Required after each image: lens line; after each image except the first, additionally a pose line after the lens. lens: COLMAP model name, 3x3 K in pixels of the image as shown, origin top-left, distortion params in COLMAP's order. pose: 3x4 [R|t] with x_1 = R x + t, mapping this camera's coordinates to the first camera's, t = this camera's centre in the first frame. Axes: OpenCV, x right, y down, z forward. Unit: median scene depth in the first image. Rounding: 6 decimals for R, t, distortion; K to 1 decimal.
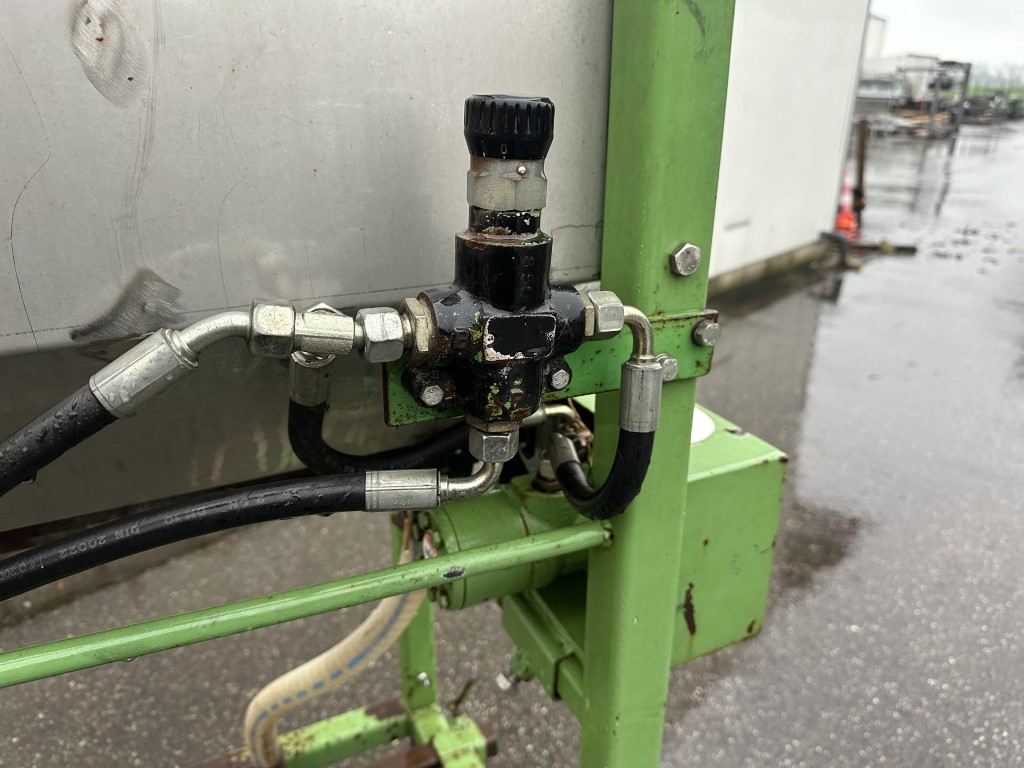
lens RADIAL K [[713.6, 0, 518.2], [0, 713.6, 406.3], [0, 0, 1]] dist [0.081230, -0.106936]
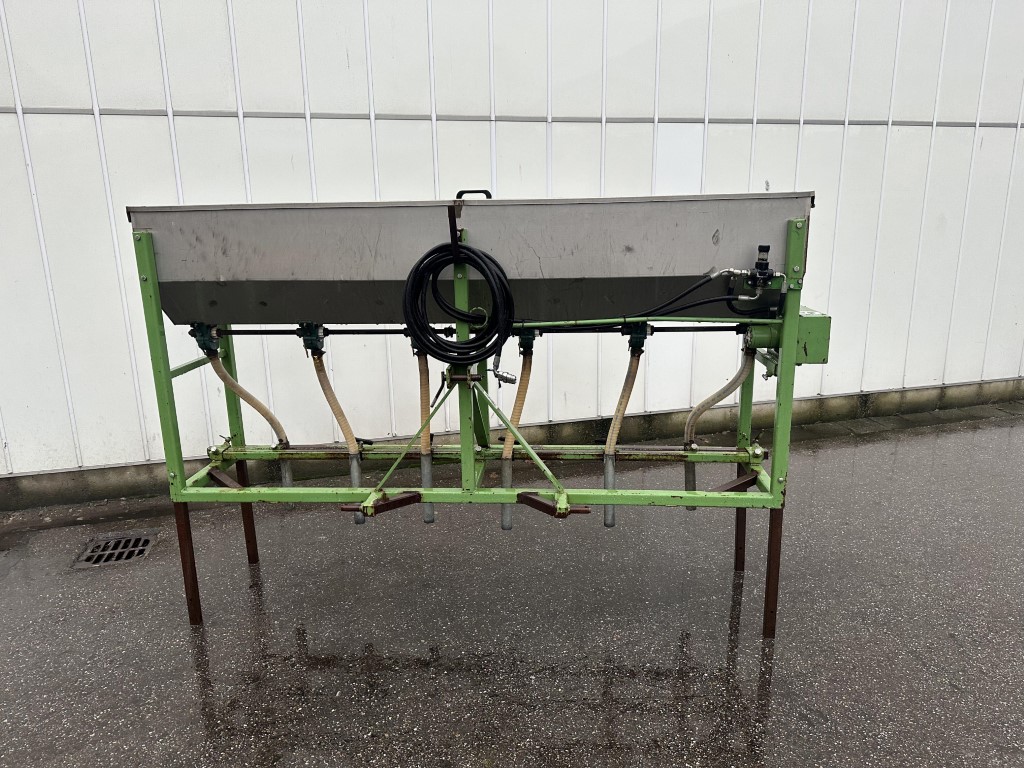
lens RADIAL K [[713.6, 0, 518.2], [0, 713.6, 406.3], [0, 0, 1]] dist [0.081230, -0.106936]
pose [[0.864389, 0.099719, -0.492837, 1.730694], [-0.176882, 0.977794, -0.112390, 2.688637], [0.470685, 0.184322, 0.862833, -6.819052]]
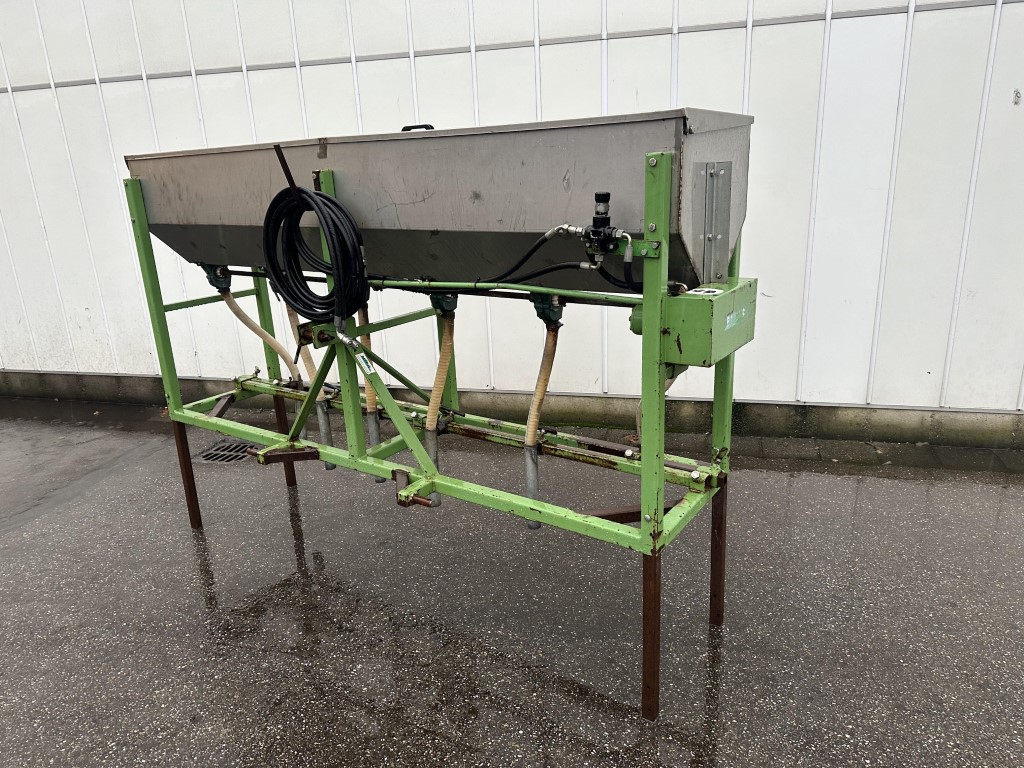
lens RADIAL K [[713.6, 0, 518.2], [0, 713.6, 406.3], [0, 0, 1]] dist [0.081230, -0.106936]
pose [[0.486647, 0.244081, -0.838808, 4.790796], [-0.313674, 0.944966, 0.092989, 0.857737], [0.815342, 0.217860, 0.536427, -2.236107]]
